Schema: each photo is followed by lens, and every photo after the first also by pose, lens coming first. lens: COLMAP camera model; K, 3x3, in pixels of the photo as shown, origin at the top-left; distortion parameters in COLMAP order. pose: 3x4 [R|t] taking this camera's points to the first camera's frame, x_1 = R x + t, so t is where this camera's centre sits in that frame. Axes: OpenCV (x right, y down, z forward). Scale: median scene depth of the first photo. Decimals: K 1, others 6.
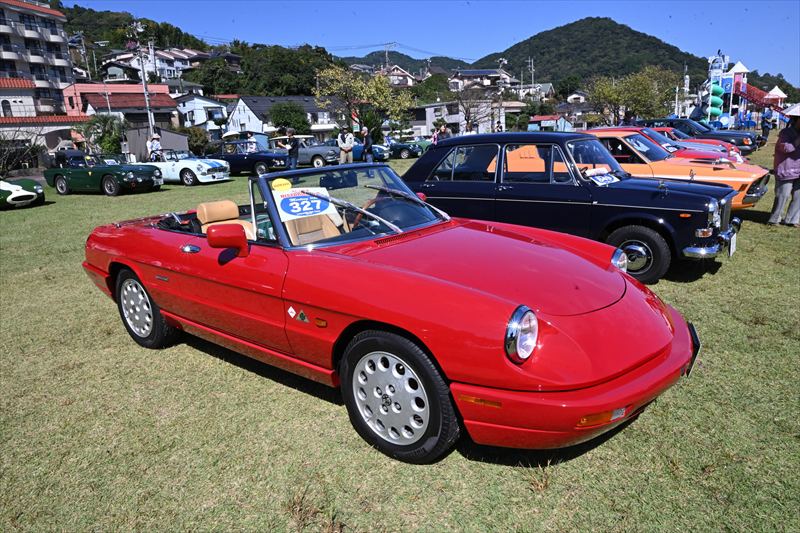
lens RADIAL K [[524.5, 0, 398.8], [0, 524.5, 261.0], [0, 0, 1]] dist [-0.005721, 0.000919]
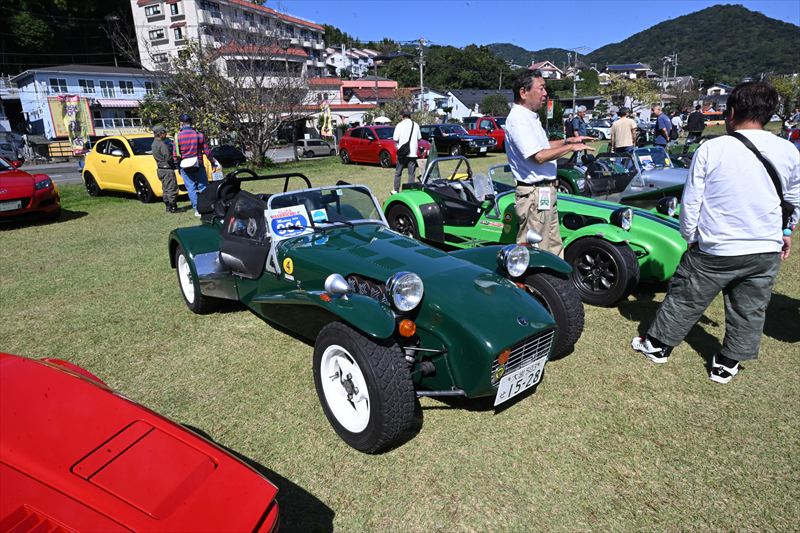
lens RADIAL K [[496.8, 0, 402.8], [0, 496.8, 262.1], [0, 0, 1]] dist [-0.000457, -0.001516]
pose [[0.982123, 0.061199, -0.178014, -0.145364], [-0.055171, 0.997730, 0.038620, 0.056053], [0.179974, -0.028108, 0.983270, -0.194230]]
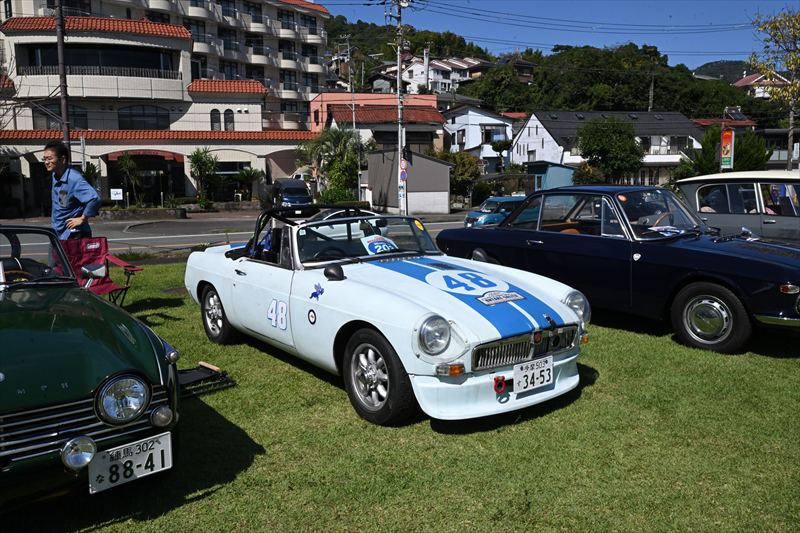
lens RADIAL K [[665.2, 0, 397.3], [0, 665.2, 268.2], [0, 0, 1]] dist [0.000166, -0.020286]
pose [[0.894984, 0.101303, -0.434444, -0.056736], [-0.139147, 0.988681, -0.056113, -0.035287], [0.423842, 0.110672, 0.898949, 0.151467]]
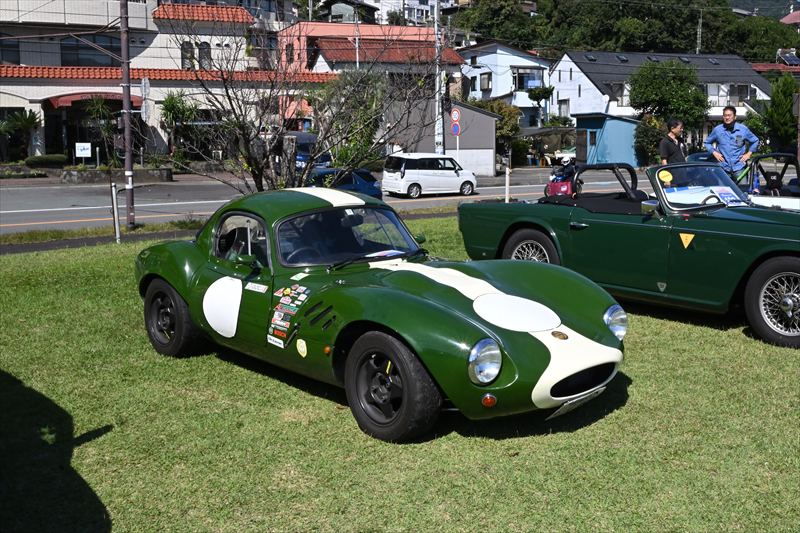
lens RADIAL K [[900.2, 0, 443.3], [0, 900.2, 220.5], [0, 0, 1]] dist [-0.010576, 0.000000]
pose [[0.944732, 0.080970, -0.317688, -0.094965], [-0.121735, 0.986380, -0.110613, -0.019315], [0.304405, 0.143174, 0.941721, 0.094447]]
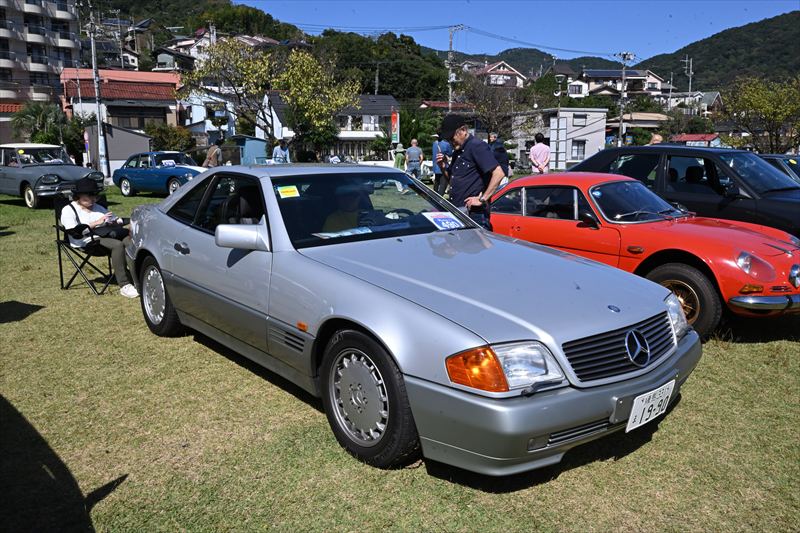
lens RADIAL K [[628.6, 0, 400.8], [0, 628.6, 268.7], [0, 0, 1]] dist [-0.008314, 0.001779]
pose [[0.977082, 0.089270, -0.193239, 0.082913], [-0.097537, 0.994662, -0.033675, -0.032518], [0.189202, 0.051751, 0.980574, 0.112622]]
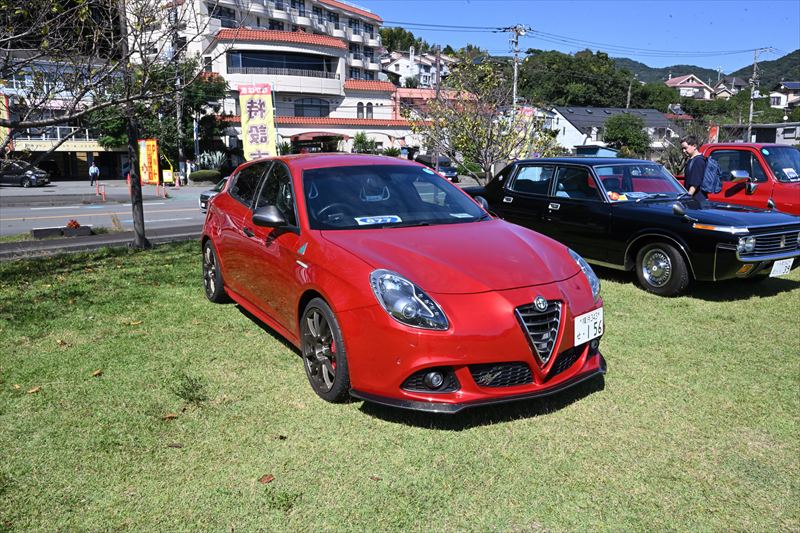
lens RADIAL K [[617.0, 0, 394.6], [0, 617.0, 260.0], [0, 0, 1]] dist [-0.011787, 0.007422]
pose [[0.943971, 0.106236, -0.312463, -0.172180], [-0.125909, 0.991091, -0.043415, 0.019078], [0.305067, 0.080324, 0.948937, -0.041871]]
